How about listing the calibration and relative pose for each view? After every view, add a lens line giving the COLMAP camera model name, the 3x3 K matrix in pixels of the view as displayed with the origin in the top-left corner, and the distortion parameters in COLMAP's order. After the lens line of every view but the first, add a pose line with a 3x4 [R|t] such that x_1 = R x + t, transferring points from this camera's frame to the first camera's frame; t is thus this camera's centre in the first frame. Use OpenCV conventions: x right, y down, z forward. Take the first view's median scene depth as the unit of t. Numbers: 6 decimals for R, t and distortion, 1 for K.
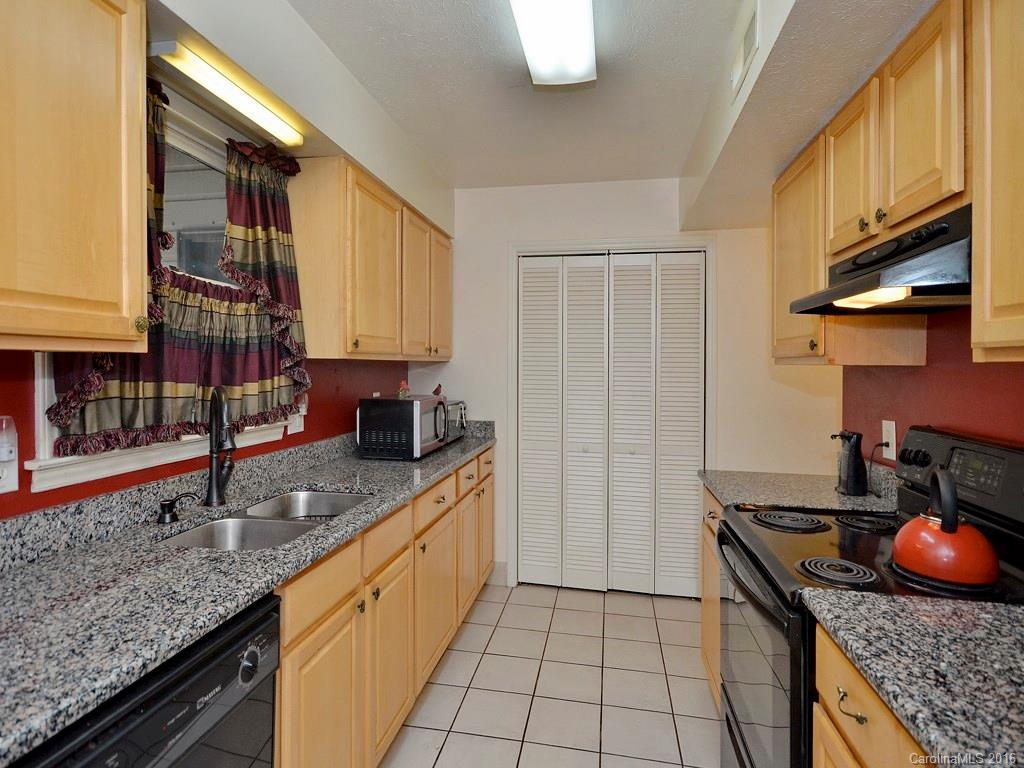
lens RADIAL K [[503.8, 0, 503.0], [0, 503.8, 376.3], [0, 0, 1]] dist [0.001043, -0.001704]
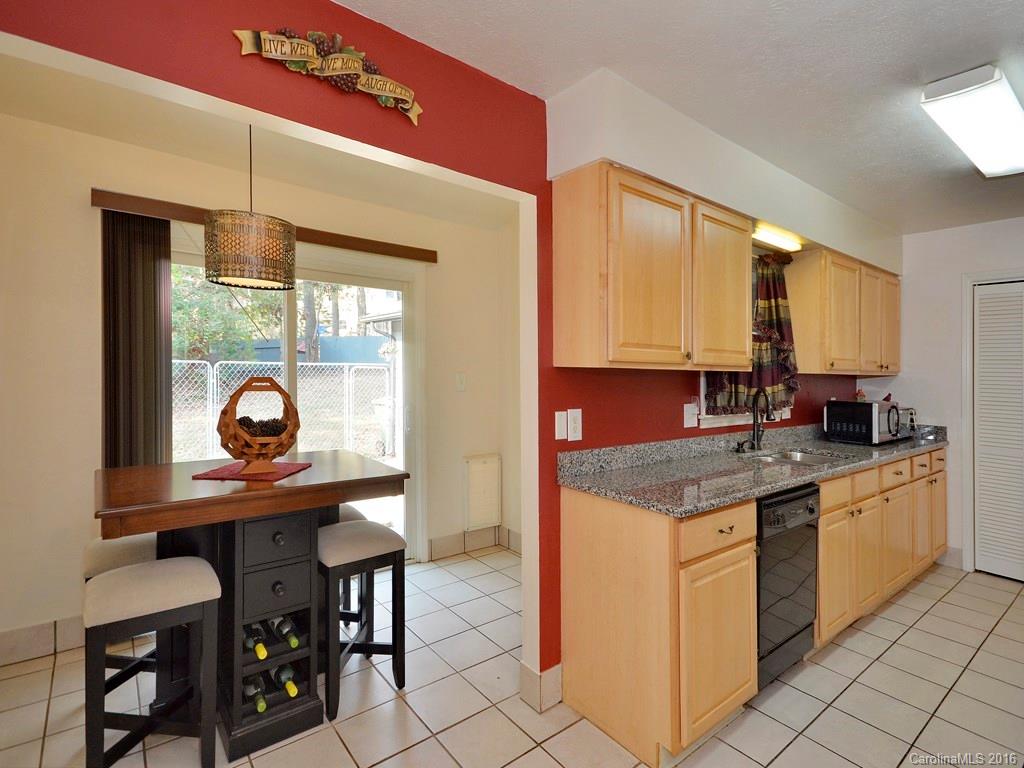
lens RADIAL K [[503.8, 0, 500.3], [0, 503.8, 365.7], [0, 0, 1]] dist [0.001043, -0.001704]
pose [[0.744478, -0.003354, -0.667638, -0.010971], [-0.025021, 0.999145, -0.032921, 0.016443], [0.667178, 0.041214, 0.743758, -0.794660]]
